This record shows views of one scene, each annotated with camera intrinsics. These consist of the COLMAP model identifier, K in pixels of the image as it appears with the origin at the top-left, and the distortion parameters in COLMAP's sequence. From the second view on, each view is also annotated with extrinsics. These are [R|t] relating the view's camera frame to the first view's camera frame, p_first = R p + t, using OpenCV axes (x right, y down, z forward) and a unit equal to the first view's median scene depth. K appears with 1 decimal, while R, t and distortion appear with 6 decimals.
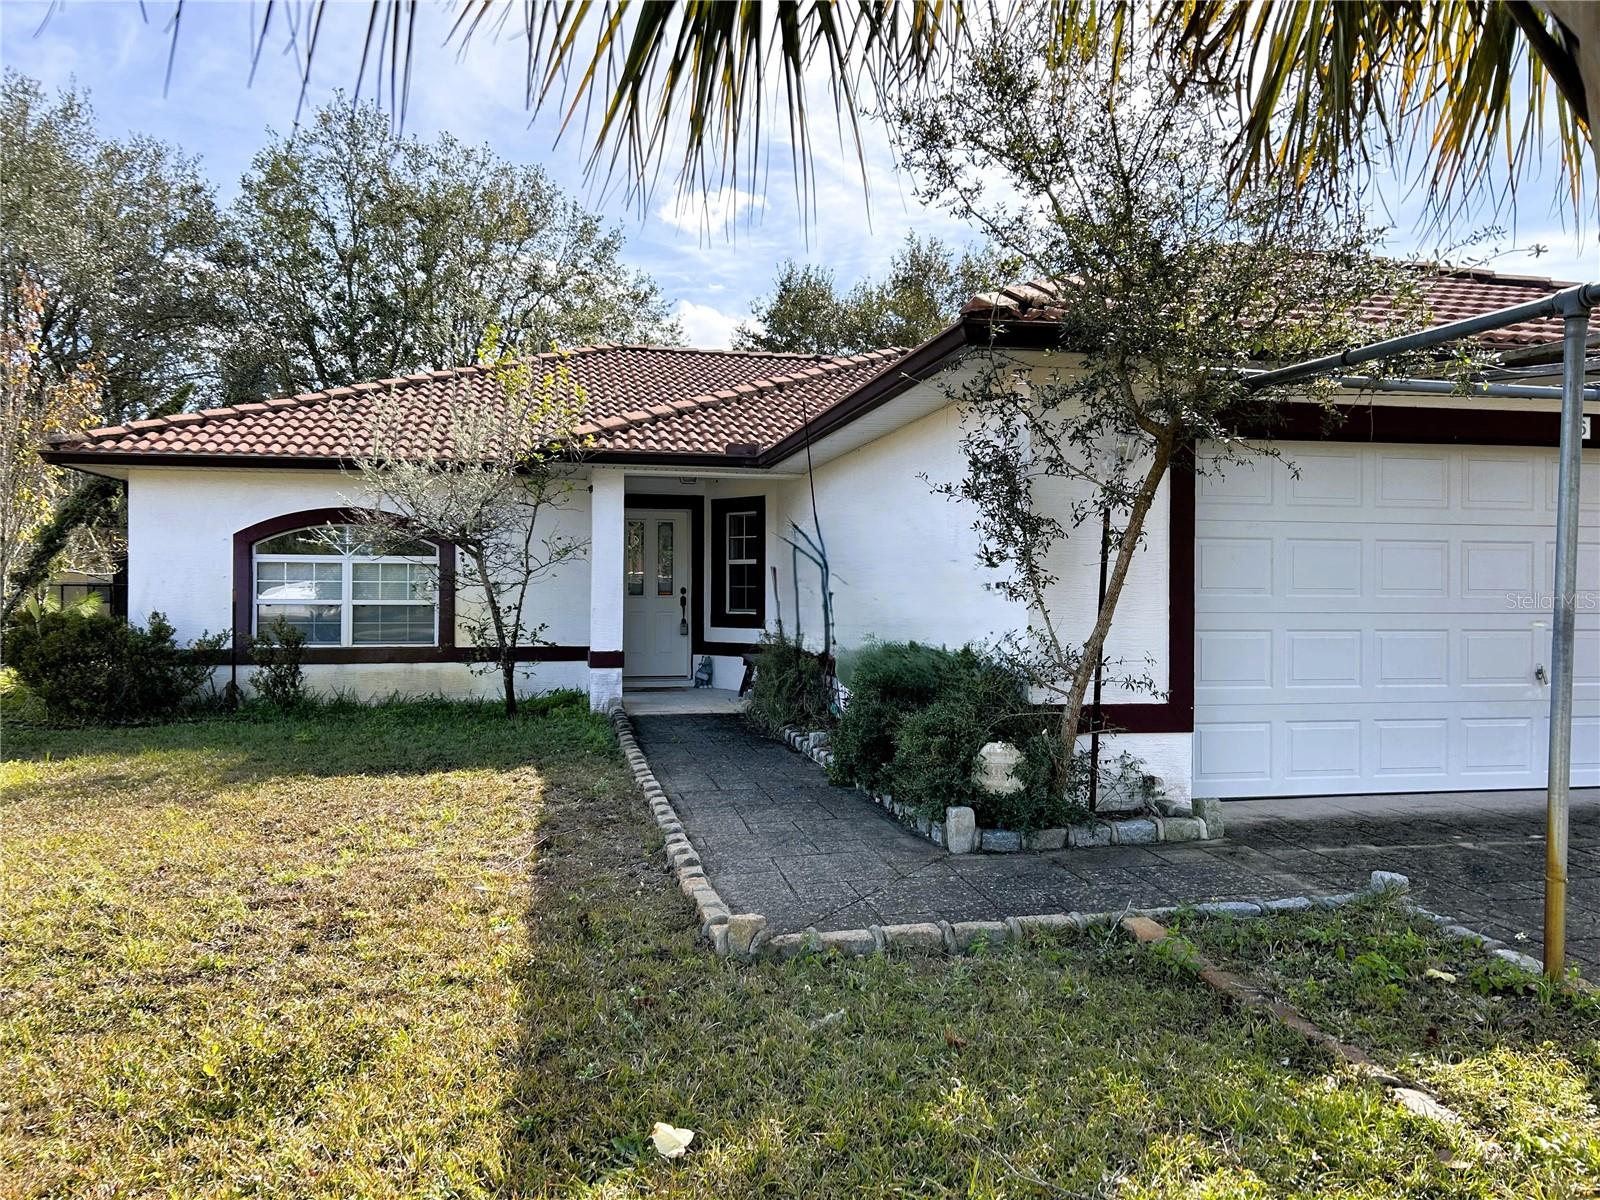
lens RADIAL K [[1197.1, 0, 790.9], [0, 1197.1, 596.4], [0, 0, 1]] dist [0.064048, -0.063262]
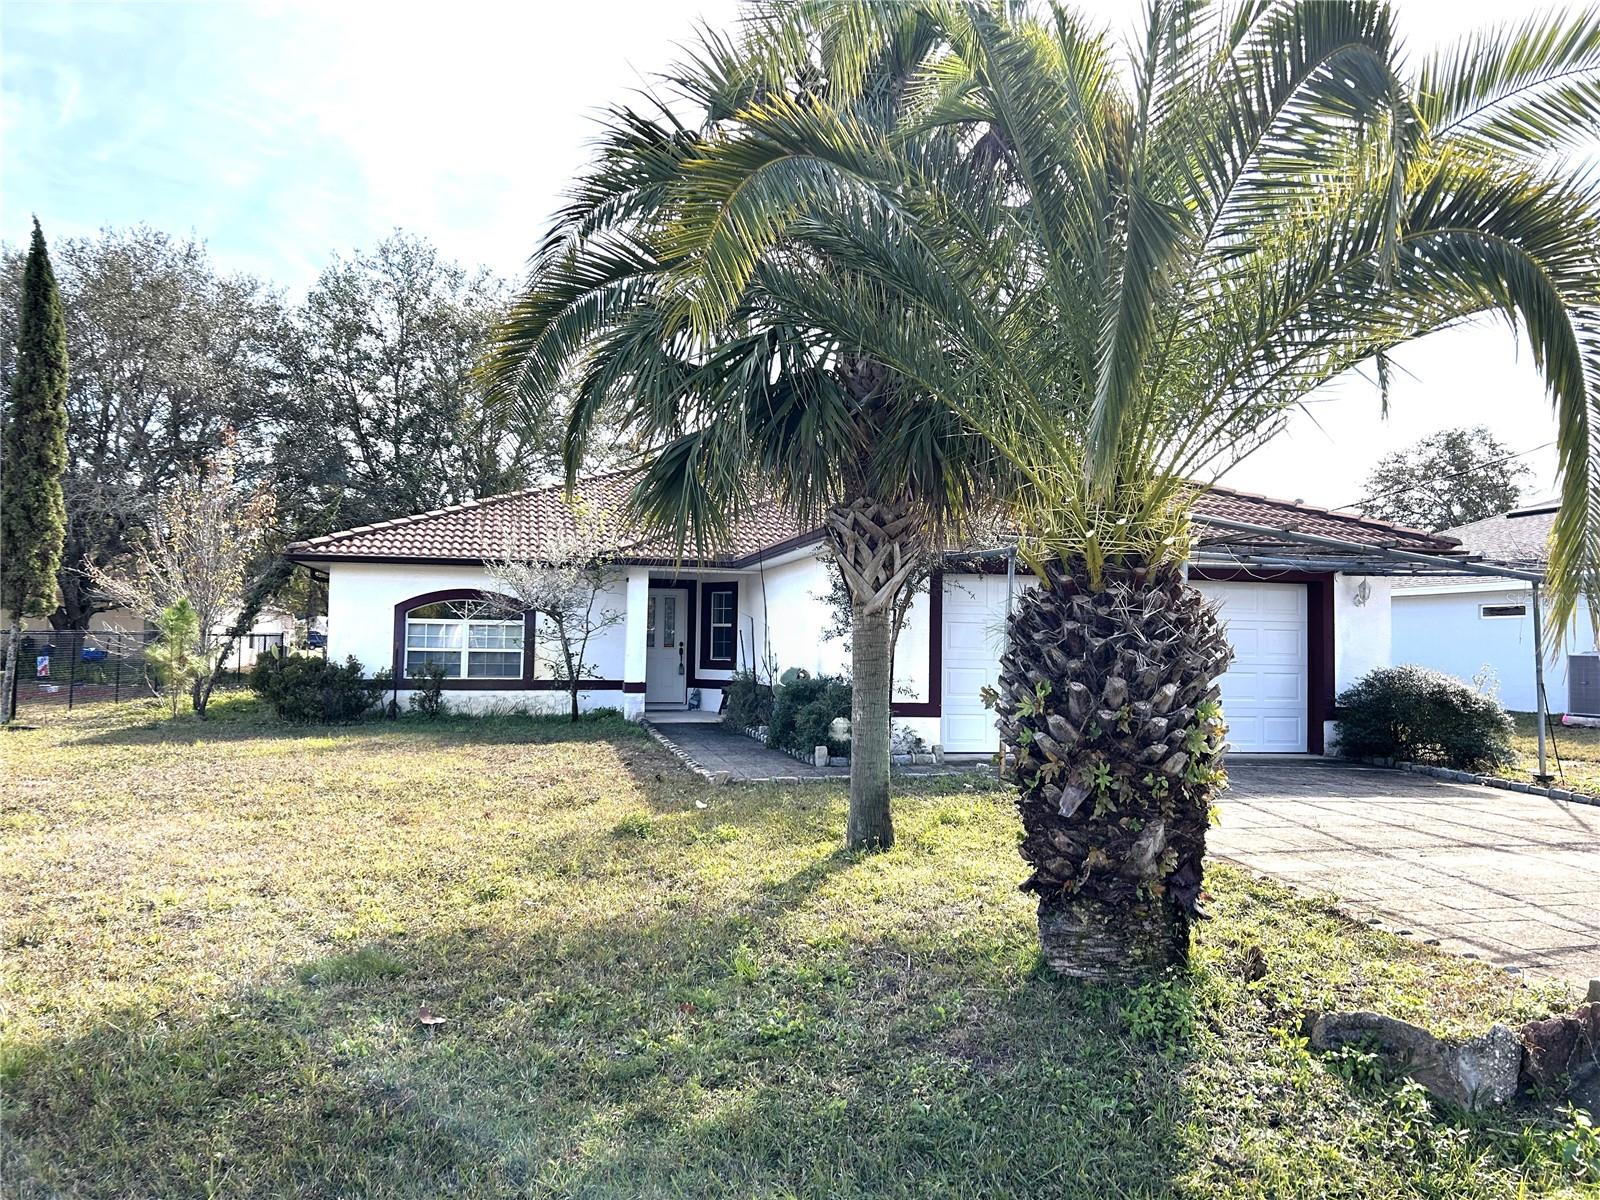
lens RADIAL K [[1197.1, 0, 803.5], [0, 1197.1, 585.4], [0, 0, 1]] dist [0.064048, -0.063262]
pose [[0.999545, 0.012022, 0.027681, 0.022351], [-0.010553, 0.998559, -0.052609, -0.001024], [-0.028274, 0.052293, 0.998231, -0.581822]]
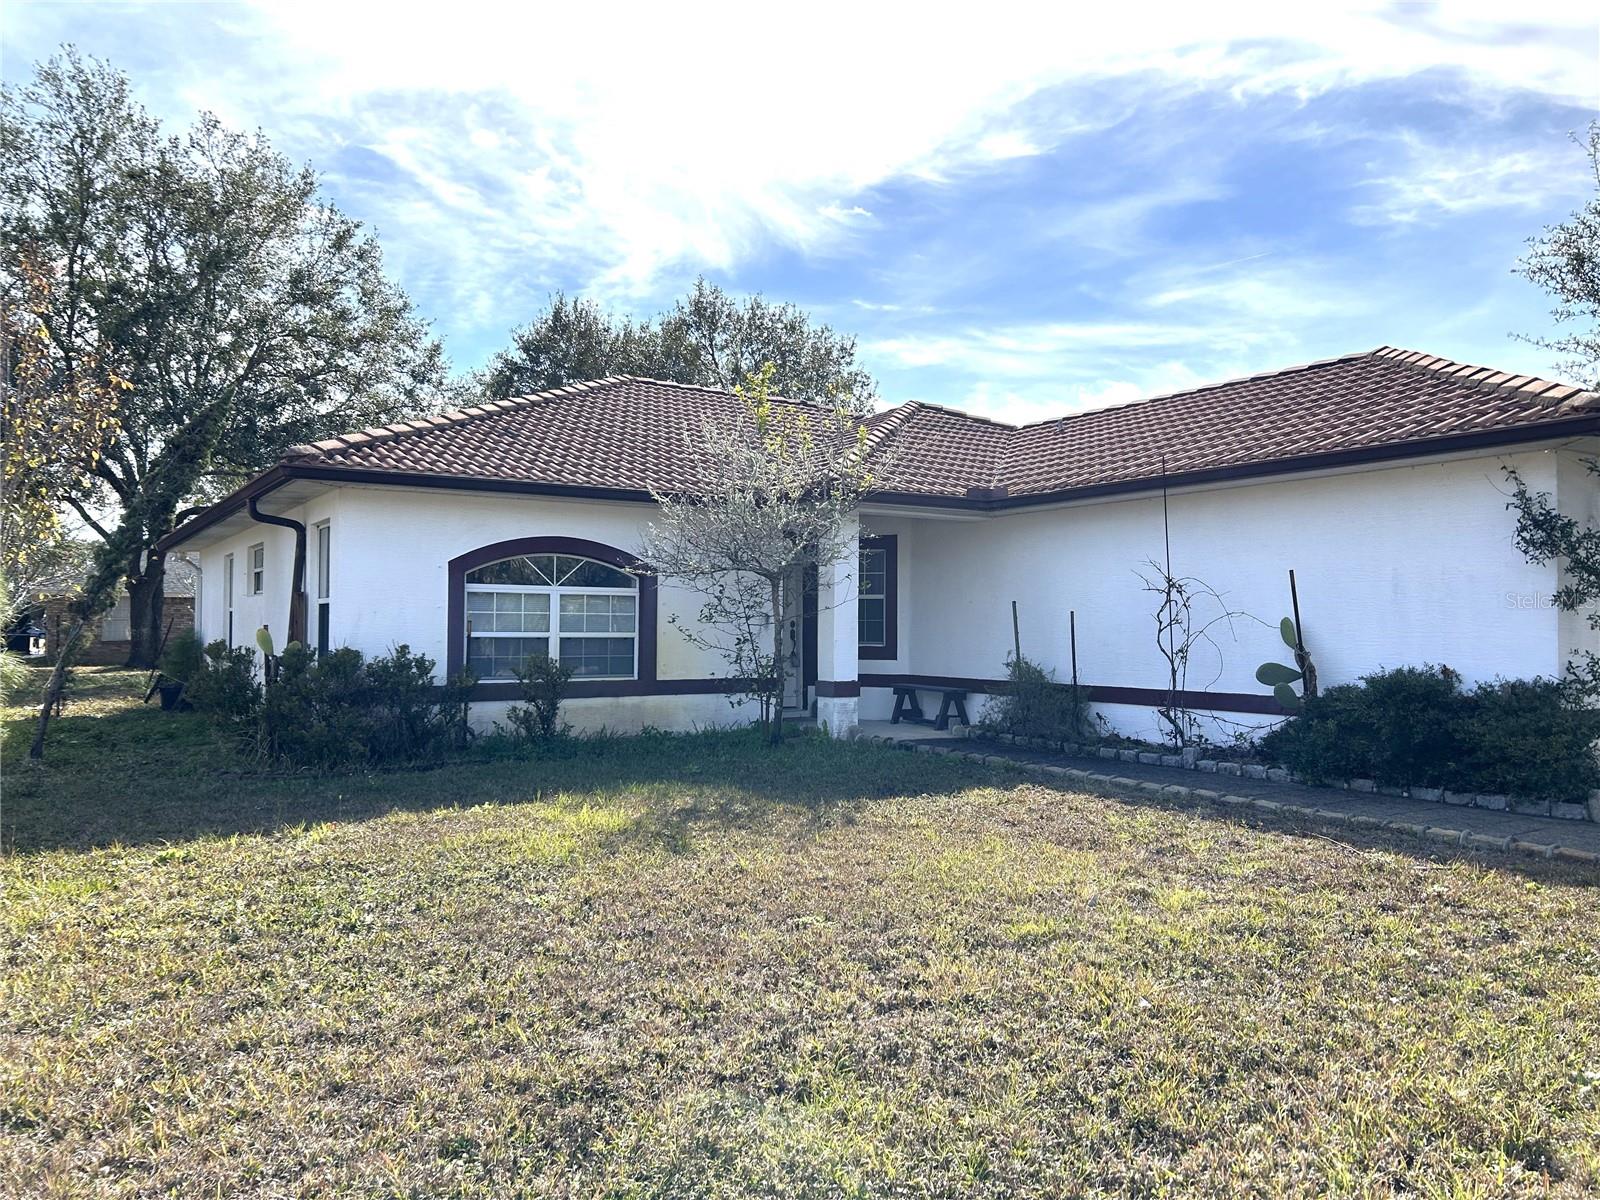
lens RADIAL K [[1197.1, 0, 805.2], [0, 1197.1, 609.9], [0, 0, 1]] dist [0.064048, -0.063262]
pose [[0.933375, 0.006552, 0.358842, -0.554574], [0.000615, 0.999803, -0.019854, 0.004296], [-0.358901, 0.018752, 0.933187, 0.040429]]
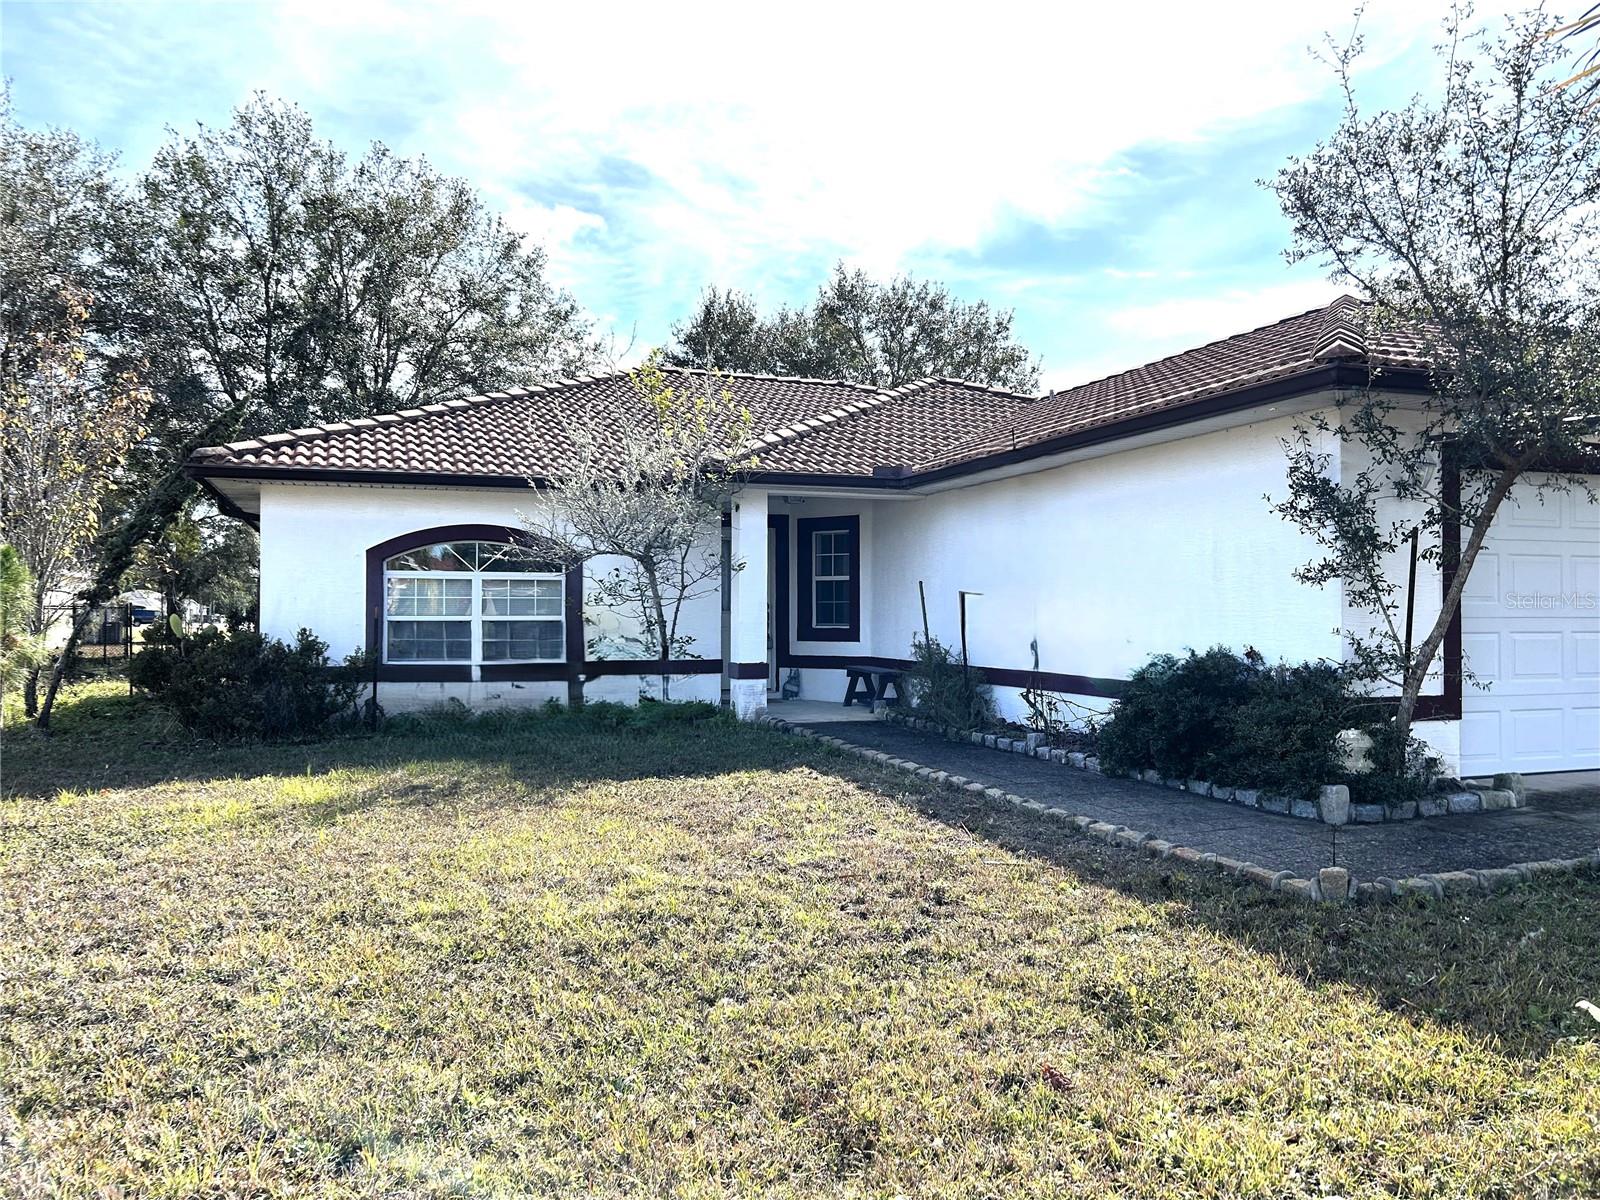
lens RADIAL K [[1197.1, 0, 808.5], [0, 1197.1, 594.9], [0, 0, 1]] dist [0.064048, -0.063262]
pose [[0.988008, -0.002999, 0.154372, -0.263684], [0.005859, 0.999819, -0.018077, 0.005511], [-0.154290, 0.018765, 0.987847, -0.035473]]
